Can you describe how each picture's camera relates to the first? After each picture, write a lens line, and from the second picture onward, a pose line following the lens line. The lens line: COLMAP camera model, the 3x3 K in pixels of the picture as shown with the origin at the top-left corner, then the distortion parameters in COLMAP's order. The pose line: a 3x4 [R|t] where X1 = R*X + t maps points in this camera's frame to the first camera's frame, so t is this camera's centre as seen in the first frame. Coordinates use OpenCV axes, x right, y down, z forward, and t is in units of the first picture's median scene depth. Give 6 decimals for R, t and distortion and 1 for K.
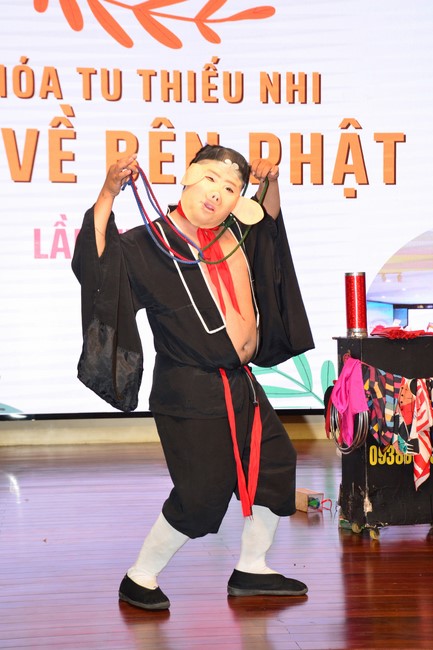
lens RADIAL K [[1265.2, 0, 223.6], [0, 1265.2, 292.7], [0, 0, 1]] dist [0.183661, 0.000000]
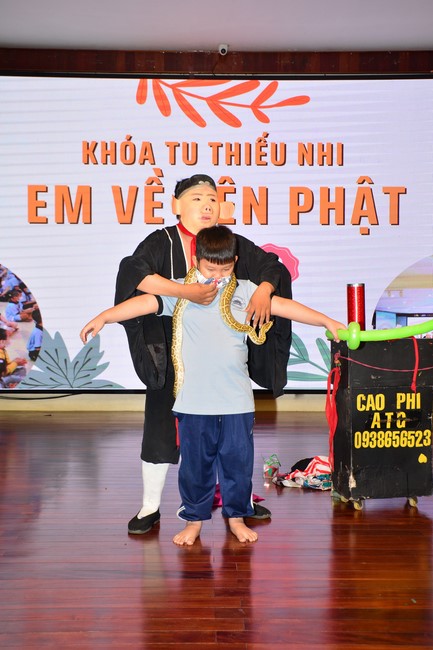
lens RADIAL K [[747.3, 0, 203.3], [0, 747.3, 337.0], [0, 0, 1]] dist [-0.063317, 0.000000]
pose [[0.990205, 0.013072, -0.139011, 0.042178], [-0.008120, 0.999314, 0.036134, 0.007470], [0.139388, -0.034651, 0.989631, 0.189504]]
